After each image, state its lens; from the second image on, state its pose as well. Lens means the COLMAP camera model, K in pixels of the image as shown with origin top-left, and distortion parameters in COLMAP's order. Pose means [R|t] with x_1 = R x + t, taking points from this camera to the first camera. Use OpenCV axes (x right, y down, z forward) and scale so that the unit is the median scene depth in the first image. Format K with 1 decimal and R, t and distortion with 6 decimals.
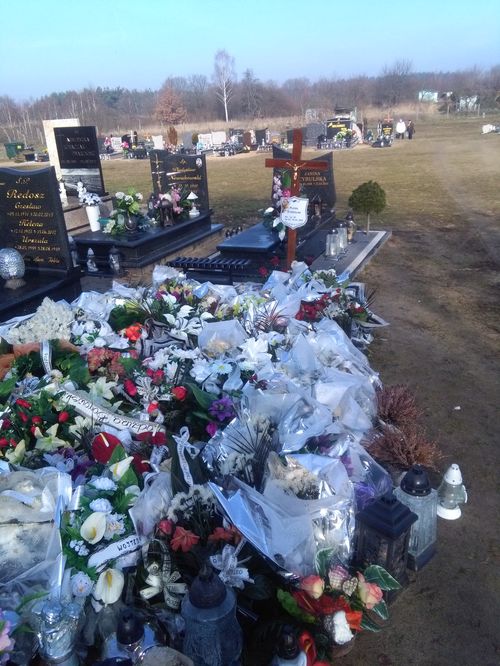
lens RADIAL K [[528.4, 0, 253.8], [0, 528.4, 330.2], [0, 0, 1]] dist [0.072402, -0.108977]
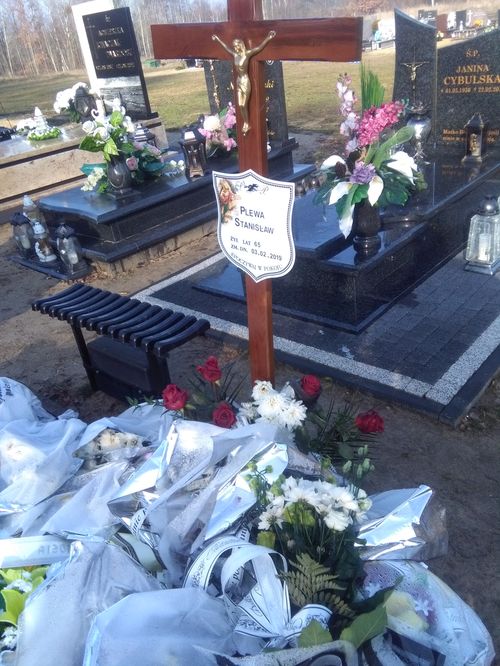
lens RADIAL K [[528.4, 0, 253.8], [0, 528.4, 330.2], [0, 0, 1]] dist [0.072402, -0.108977]
pose [[0.942211, 0.105888, -0.317846, 0.088444], [-0.053248, 0.984010, 0.169969, -0.113526], [0.330761, -0.143222, 0.932783, 0.385945]]
